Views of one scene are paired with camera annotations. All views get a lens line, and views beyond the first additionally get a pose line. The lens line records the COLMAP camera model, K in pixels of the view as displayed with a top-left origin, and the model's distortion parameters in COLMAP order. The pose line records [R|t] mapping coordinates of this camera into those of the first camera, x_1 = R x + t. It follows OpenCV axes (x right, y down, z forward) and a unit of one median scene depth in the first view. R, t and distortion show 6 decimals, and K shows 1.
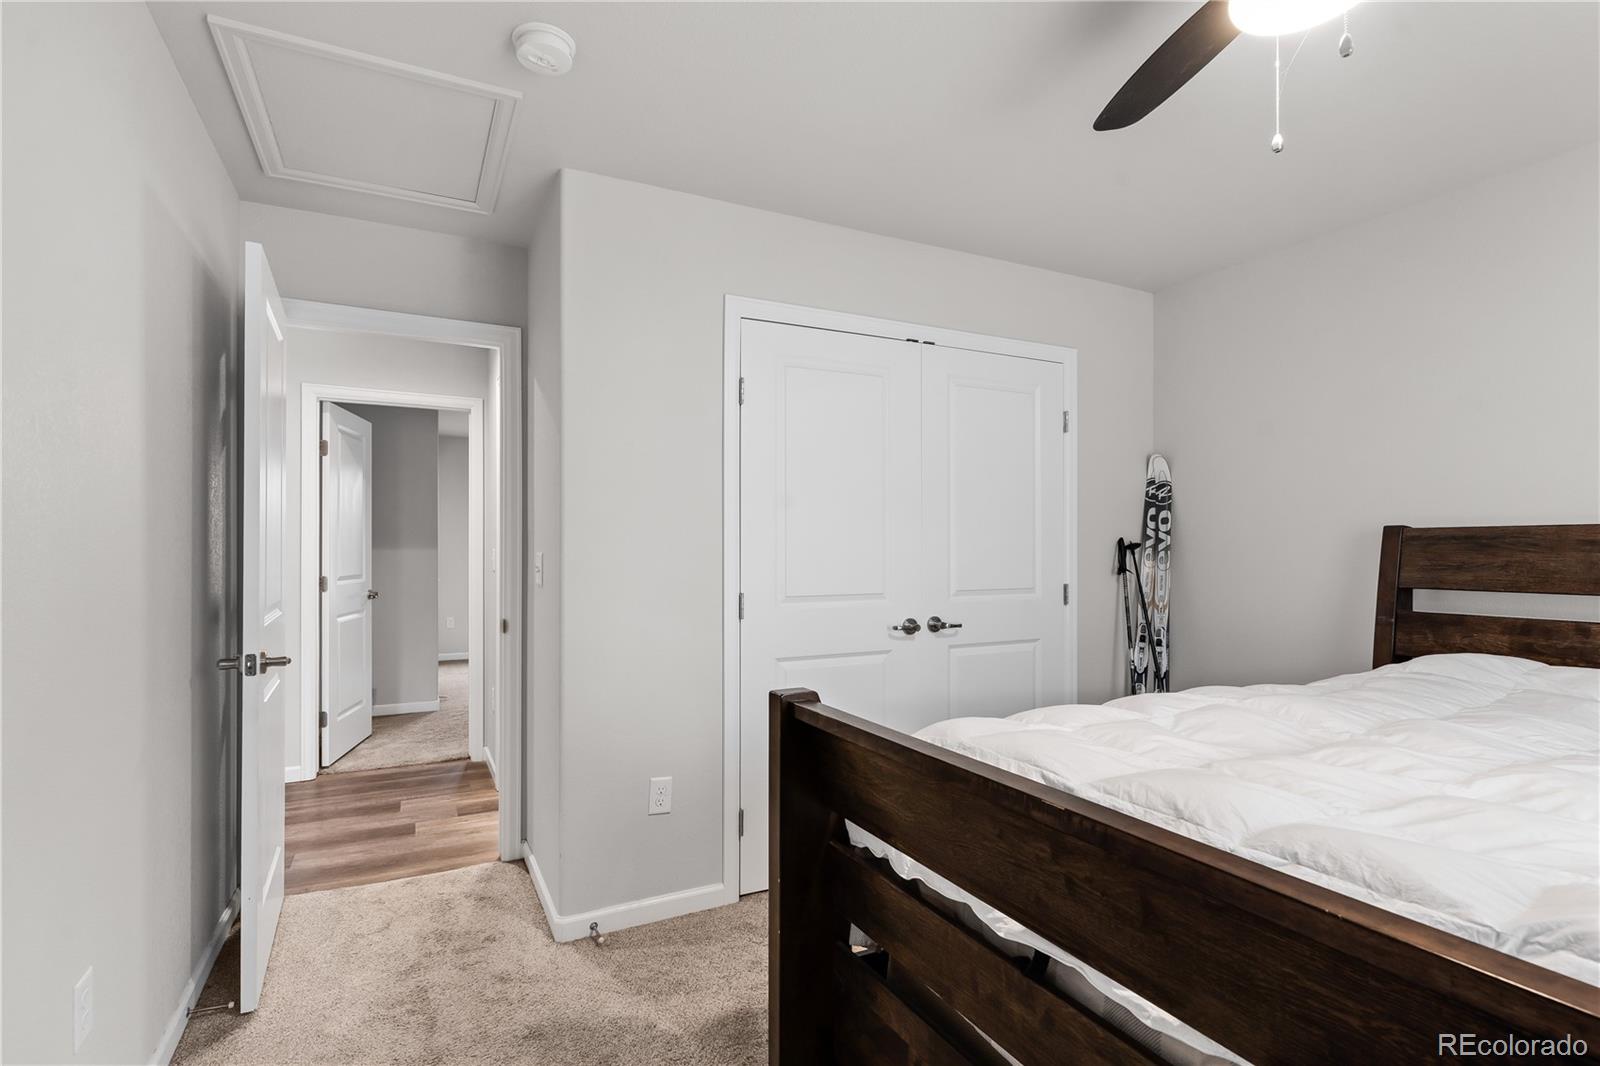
lens RADIAL K [[771.8, 0, 800.6], [0, 771.8, 542.6], [0, 0, 1]] dist [0.000970, -0.000040]
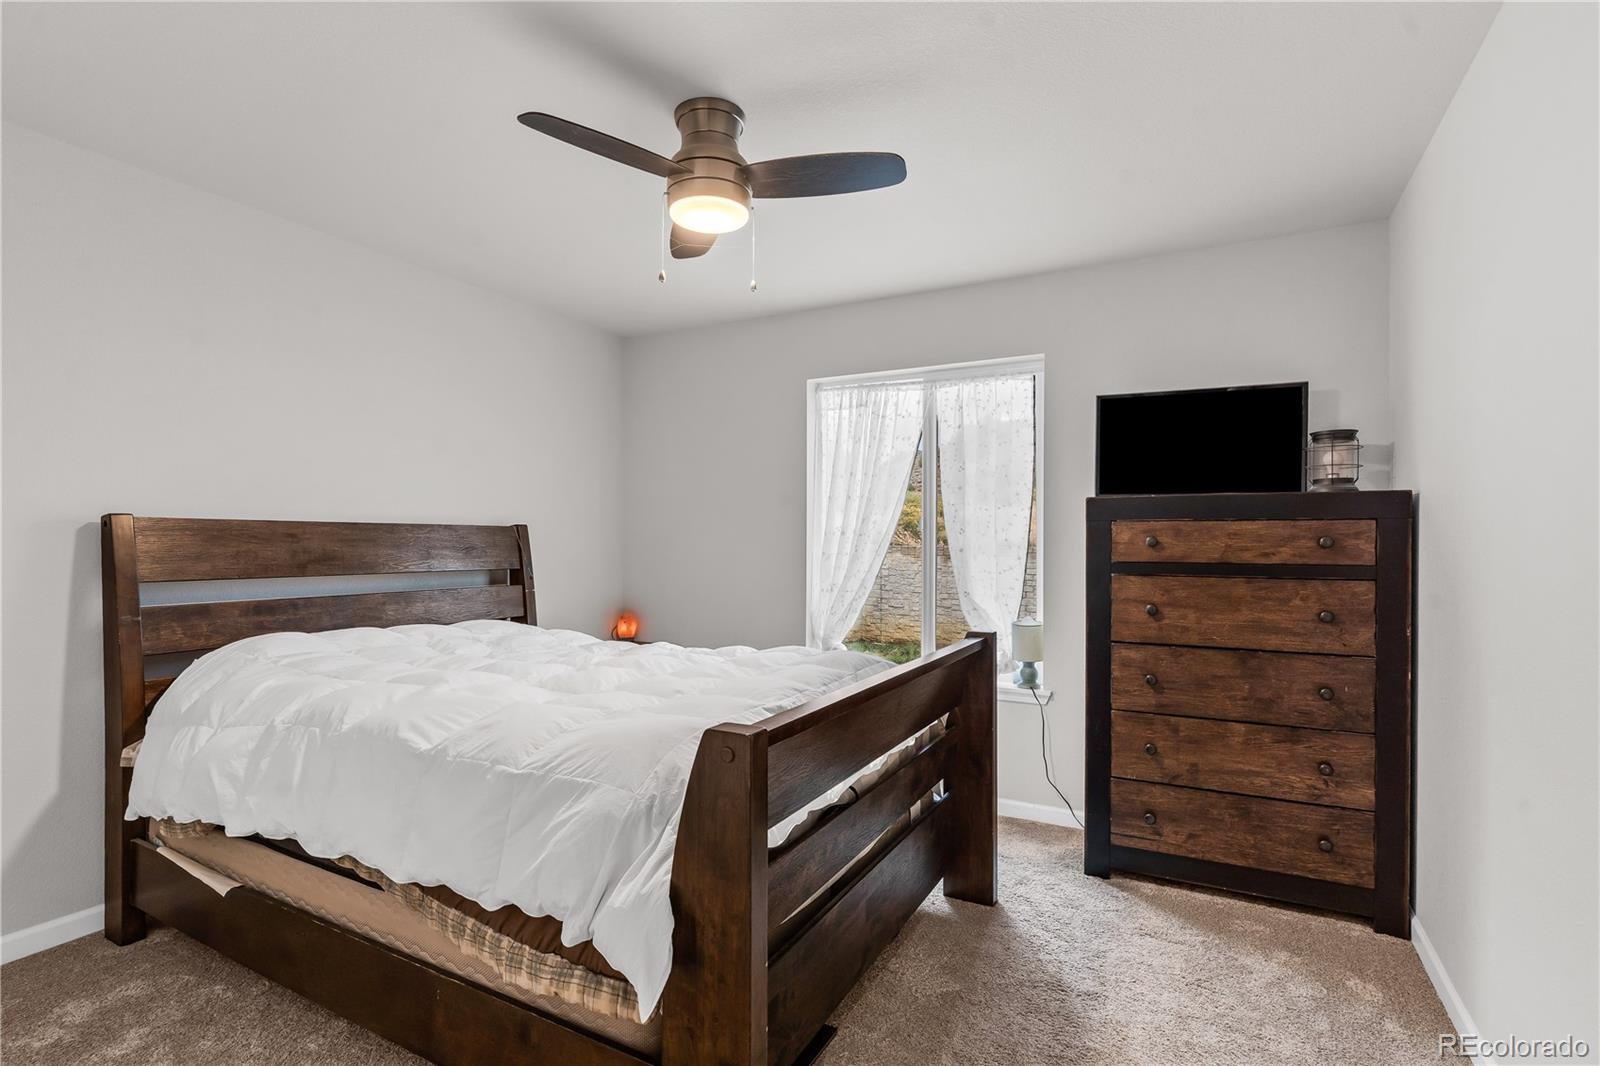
lens RADIAL K [[771.8, 0, 800.8], [0, 771.8, 535.5], [0, 0, 1]] dist [0.000970, -0.000040]
pose [[-0.567523, 0.000932, 0.823357, -0.474925], [-0.008091, 0.999945, -0.006709, 0.001892], [-0.823318, -0.010469, -0.567484, 0.971403]]
